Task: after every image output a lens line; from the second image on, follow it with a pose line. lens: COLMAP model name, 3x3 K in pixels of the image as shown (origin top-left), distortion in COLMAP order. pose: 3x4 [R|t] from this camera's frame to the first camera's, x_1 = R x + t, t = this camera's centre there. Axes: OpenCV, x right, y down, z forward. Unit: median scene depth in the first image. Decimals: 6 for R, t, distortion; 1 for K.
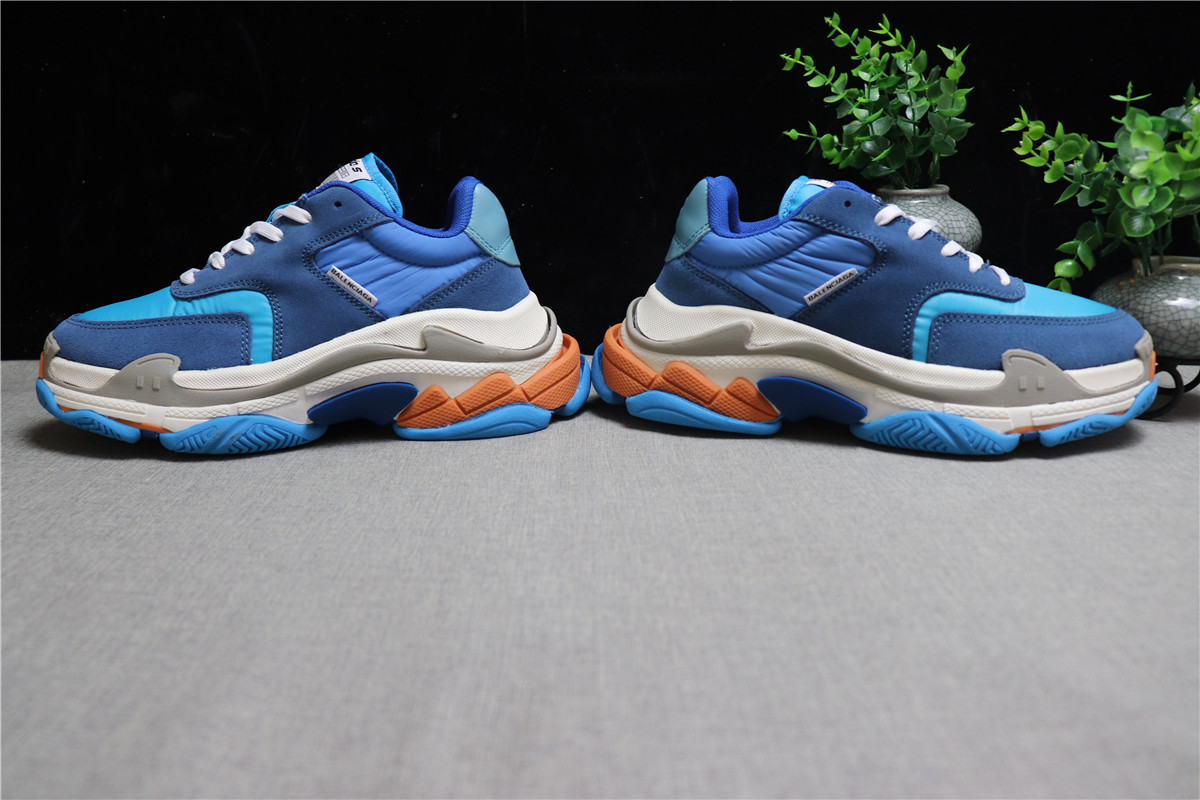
lens RADIAL K [[996.6, 0, 599.7], [0, 996.6, 378.2], [0, 0, 1]] dist [-0.158981, 0.125593]
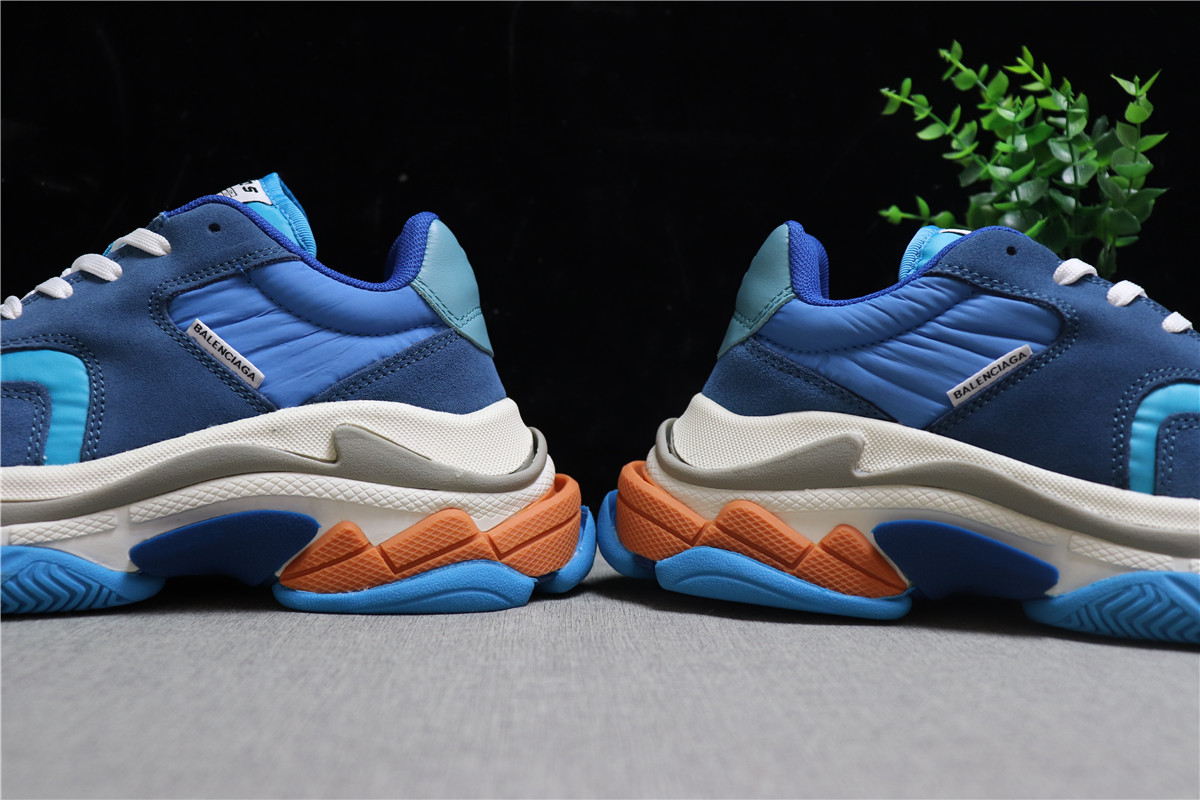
lens RADIAL K [[1263.5, 0, 600.0], [0, 1263.5, 400.0], [0, 0, 1]] dist [-0.113908, 0.201610]
pose [[0.999180, 0.033946, 0.022065, -0.030505], [-0.027883, 0.972098, -0.232911, 0.111583], [-0.029356, 0.232105, 0.972248, 0.226680]]
